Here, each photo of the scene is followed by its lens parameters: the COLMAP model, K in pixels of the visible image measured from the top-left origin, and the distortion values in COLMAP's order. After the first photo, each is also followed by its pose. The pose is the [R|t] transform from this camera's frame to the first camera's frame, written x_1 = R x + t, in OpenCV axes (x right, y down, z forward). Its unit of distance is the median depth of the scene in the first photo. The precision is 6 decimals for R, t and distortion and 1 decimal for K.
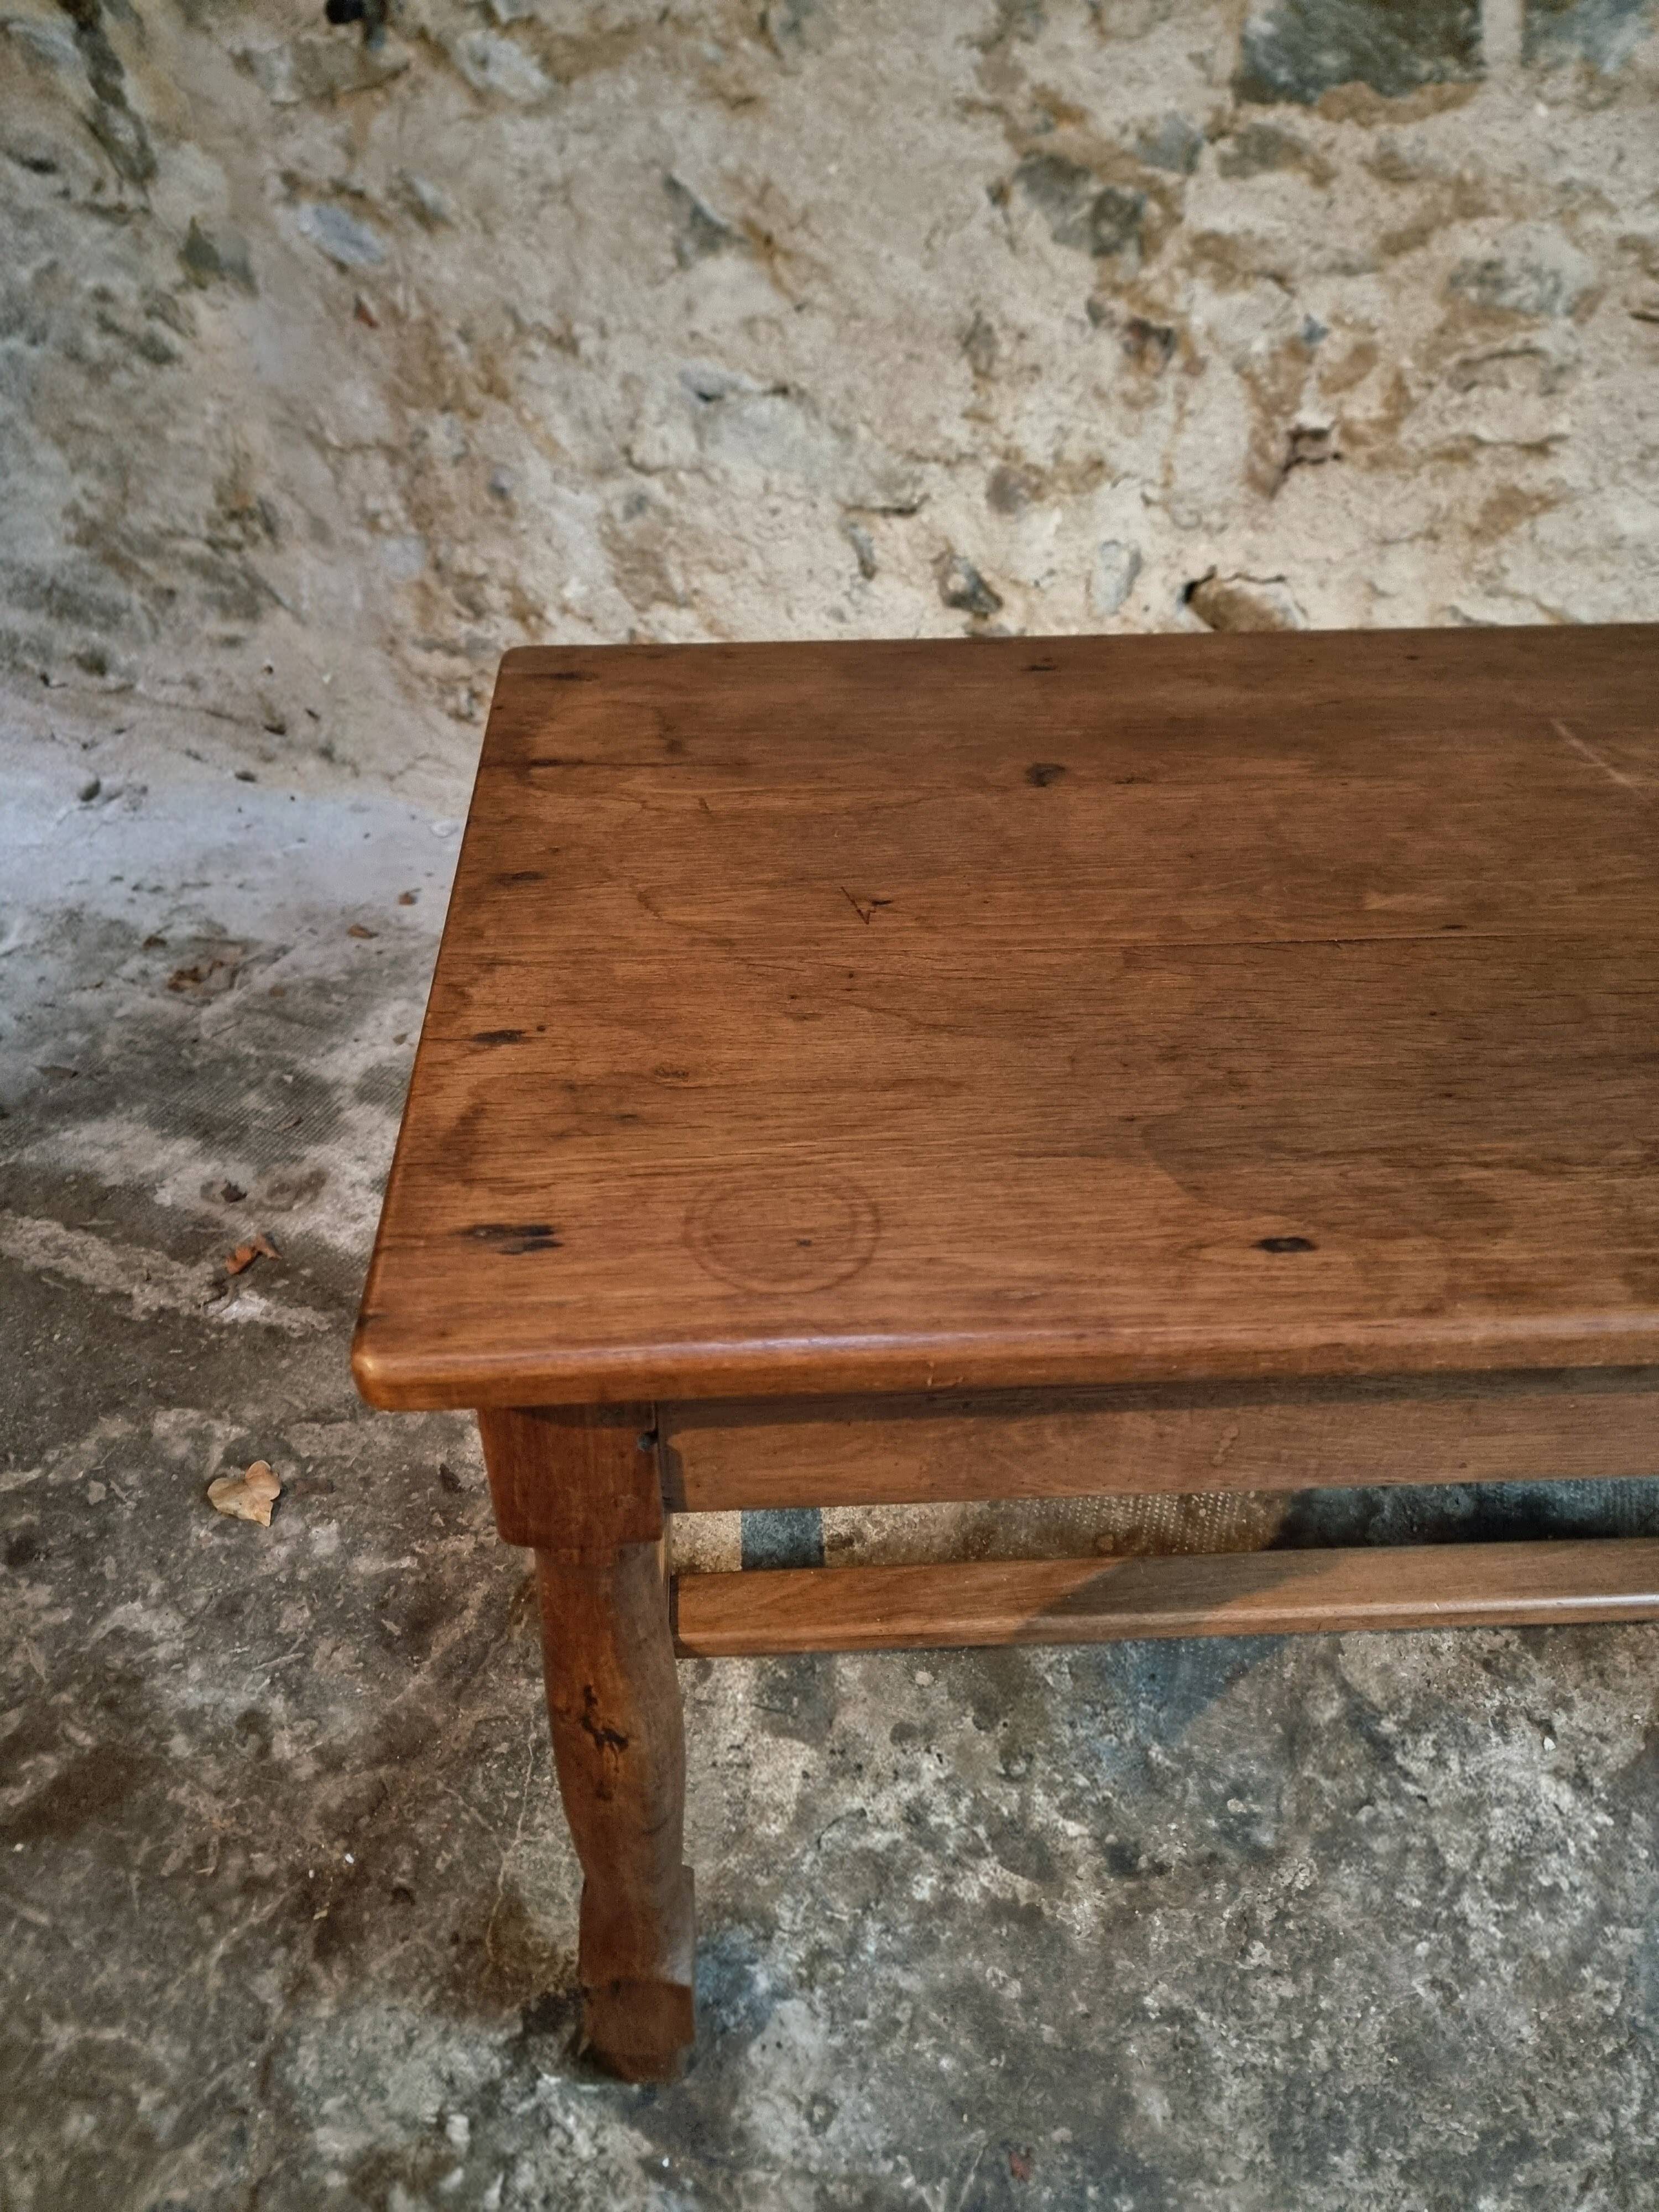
lens RADIAL K [[1540.8, 0, 798.9], [0, 1540.8, 1118.1], [0, 0, 1]] dist [0.062064, -0.051045]
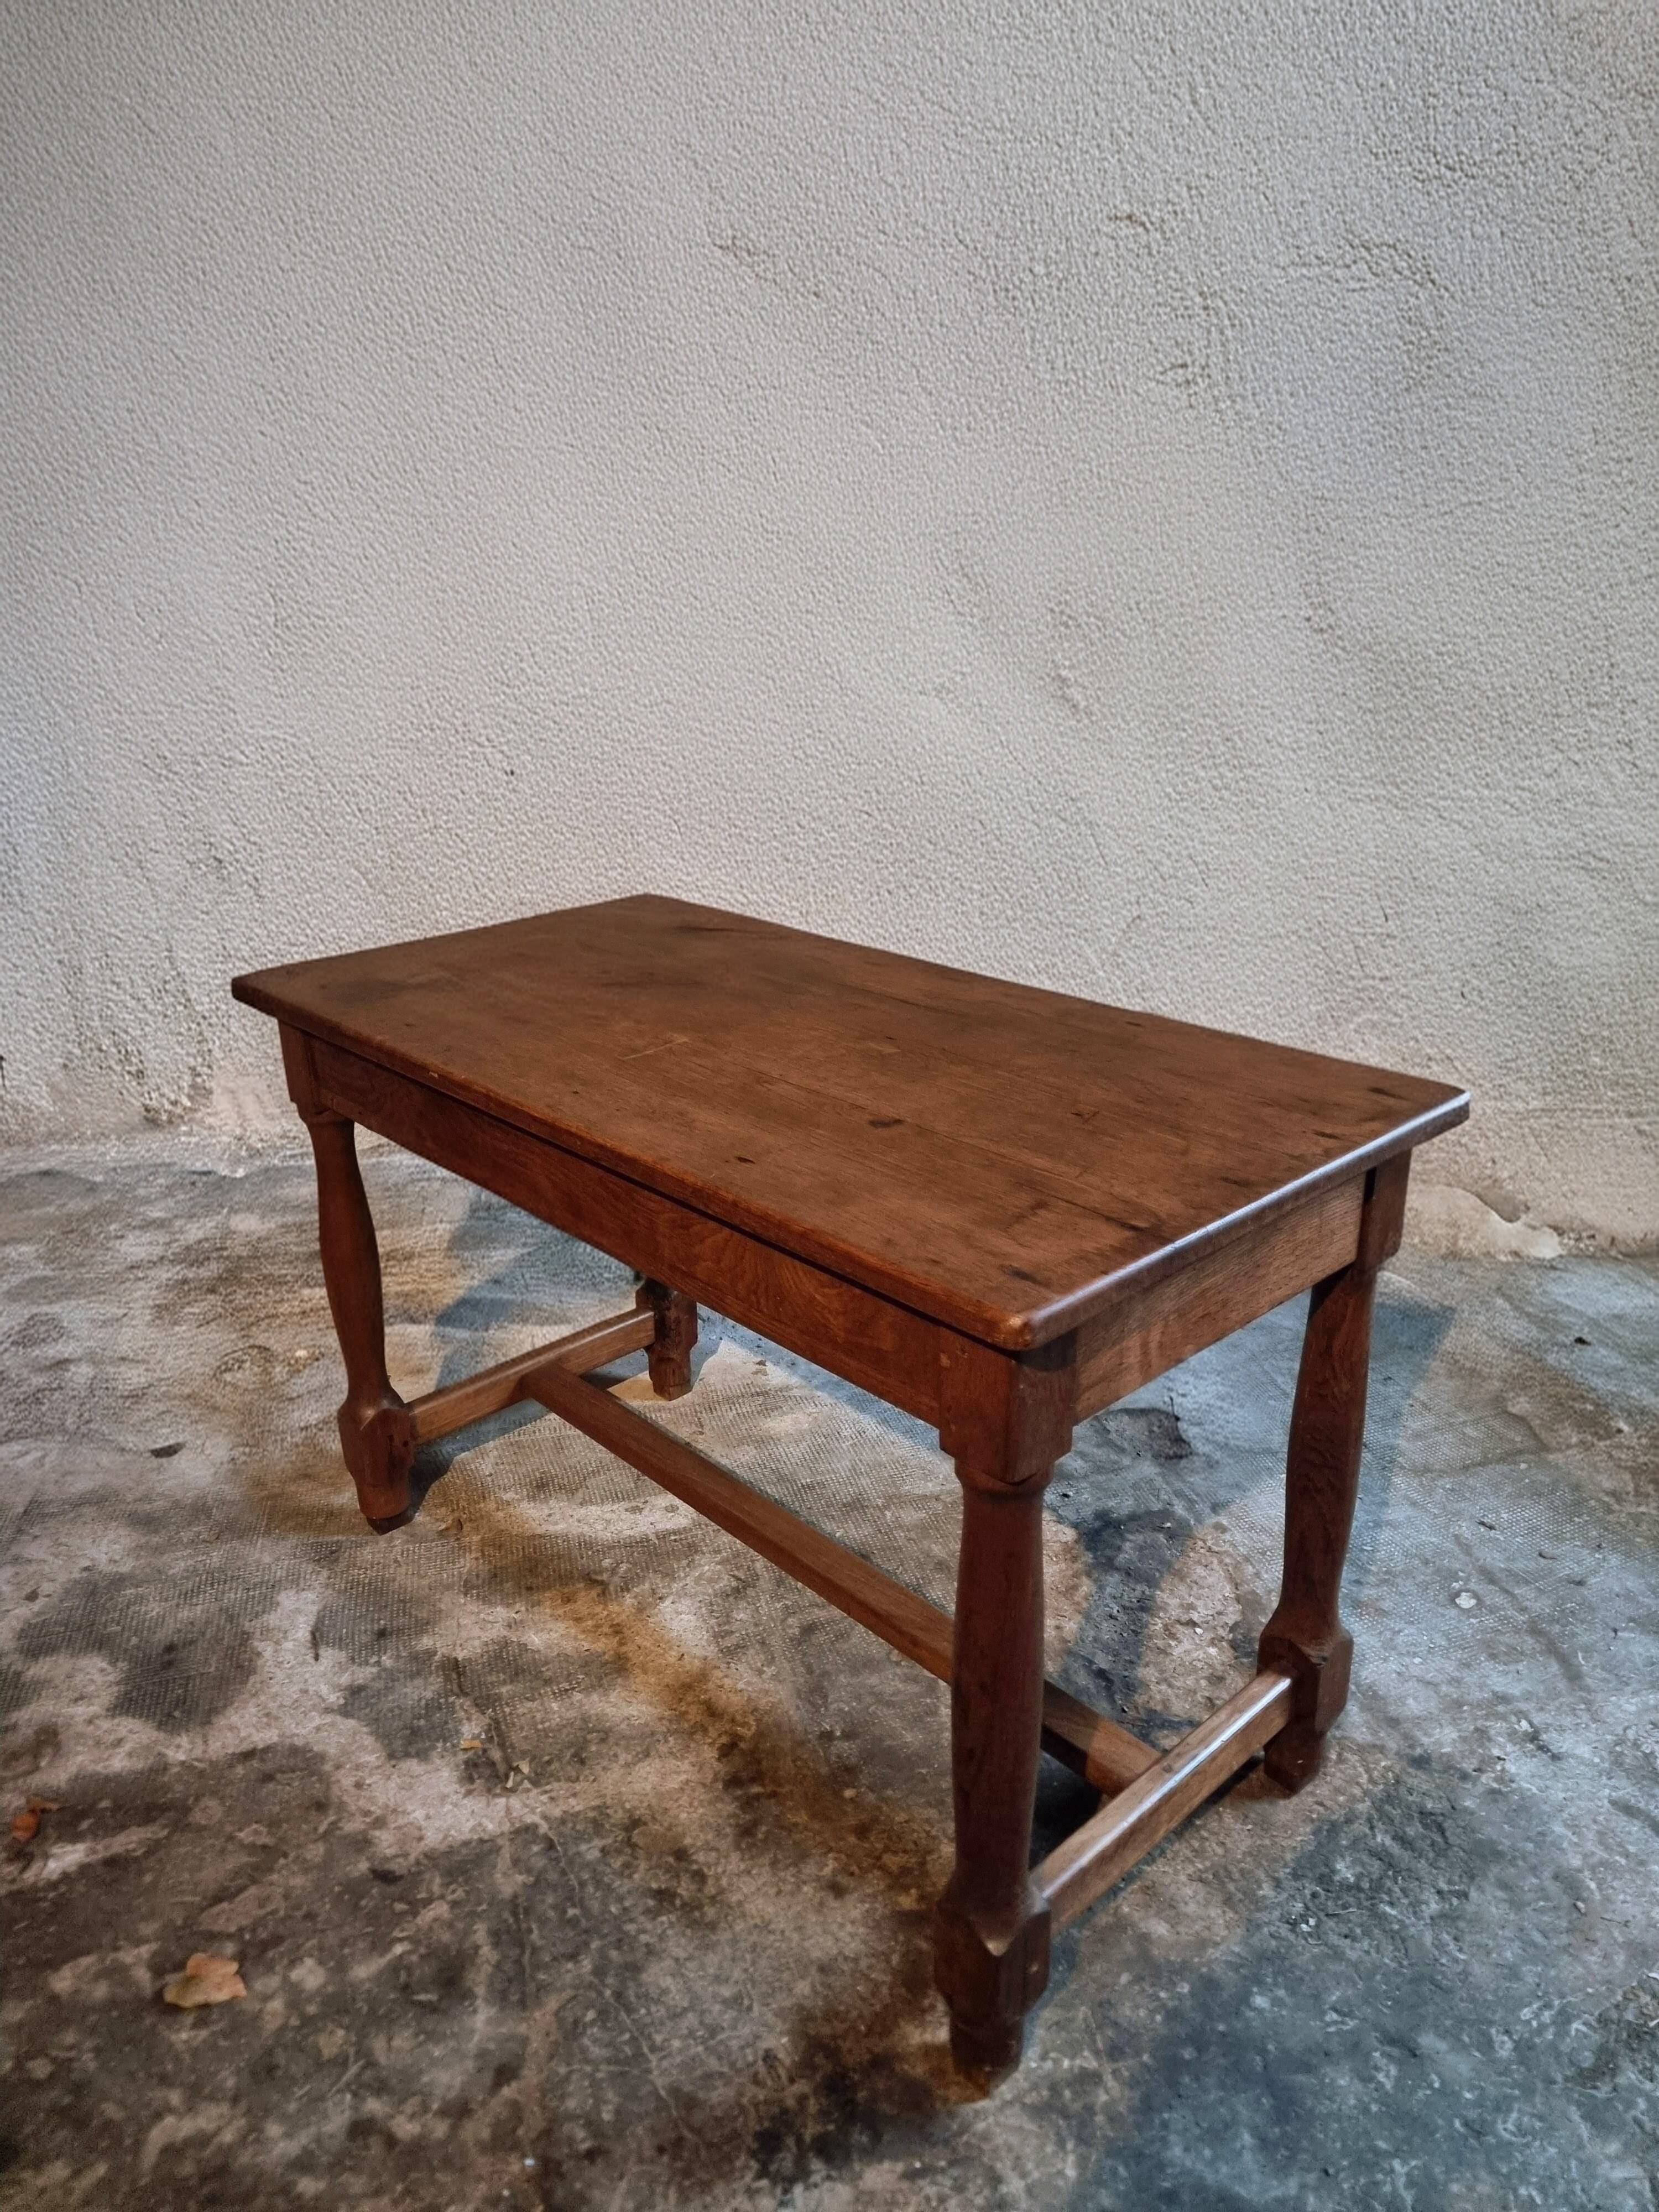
lens RADIAL K [[1540.8, 0, 815.4], [0, 1540.8, 1119.7], [0, 0, 1]] dist [0.062064, -0.051045]
pose [[0.805563, -0.229424, 0.546290, -0.449838], [0.389232, 0.900052, -0.195972, 0.088188], [-0.446728, 0.370501, 0.814348, -0.206828]]
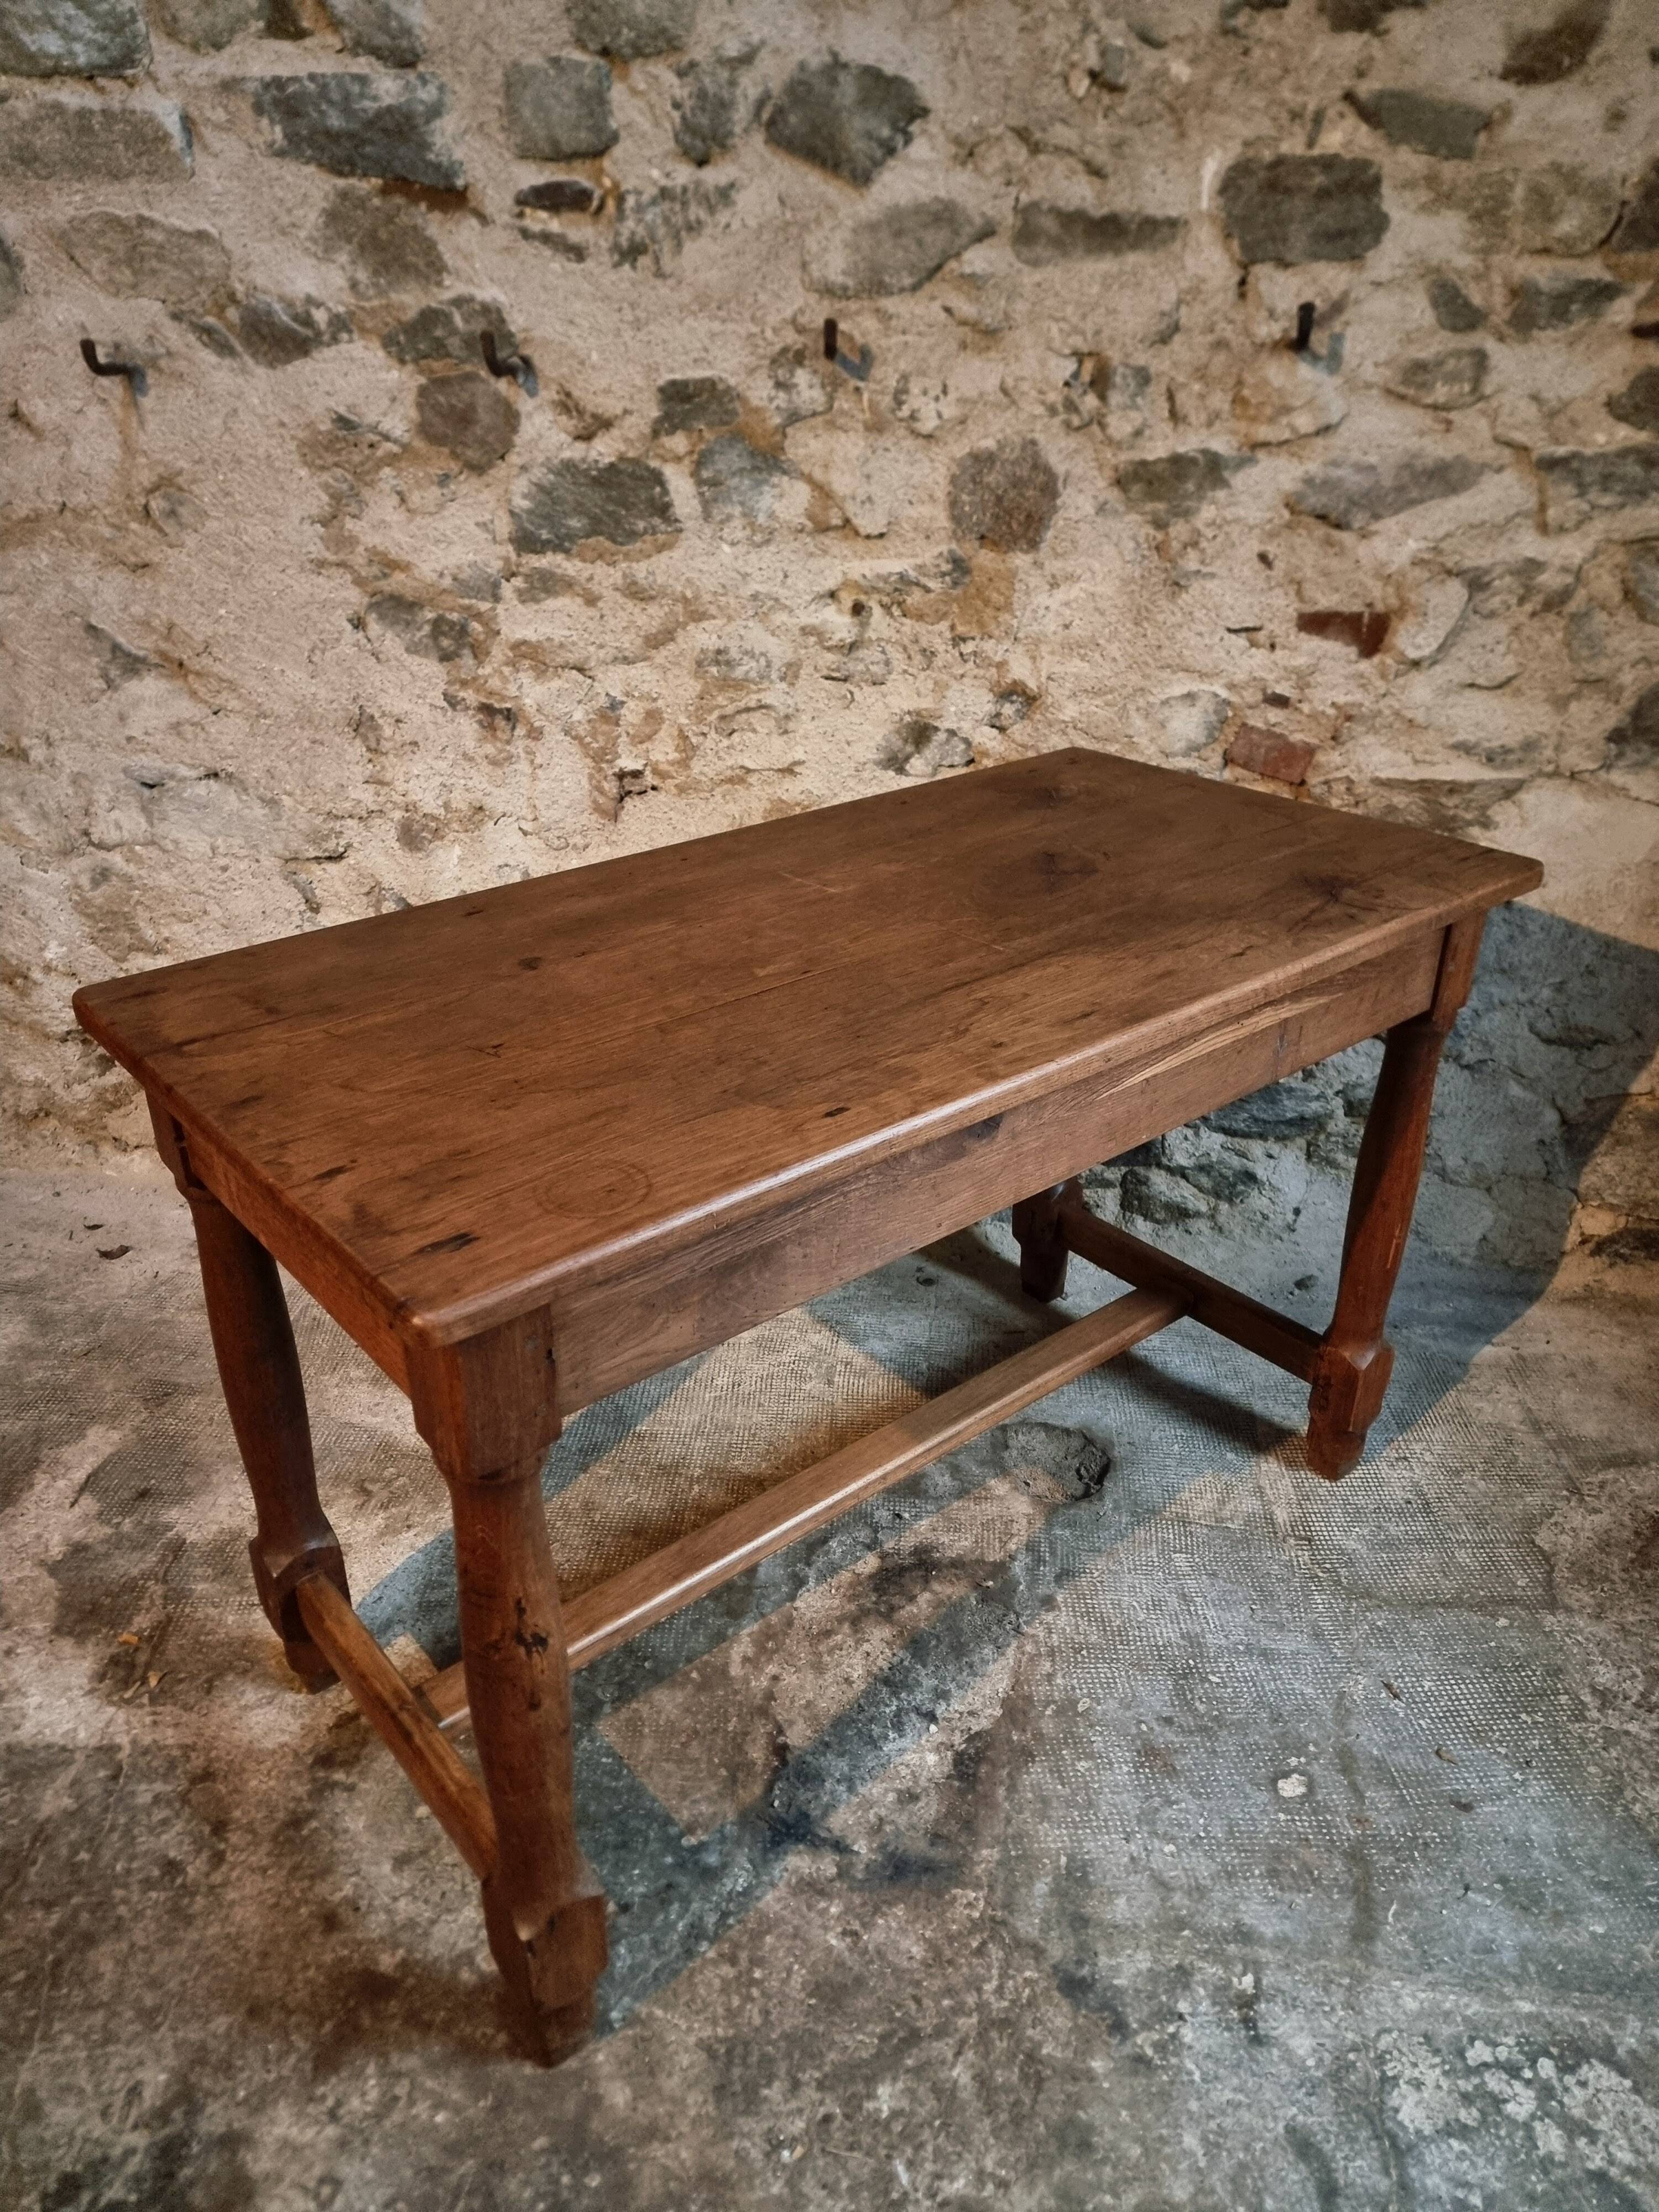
lens RADIAL K [[1540.8, 0, 812.9], [0, 1540.8, 1102.4], [0, 0, 1]] dist [0.062064, -0.051045]
pose [[0.959719, -0.141816, 0.242544, 0.132750], [0.188532, 0.965112, -0.181698, 0.104502], [-0.208315, 0.220107, 0.952973, -0.233354]]
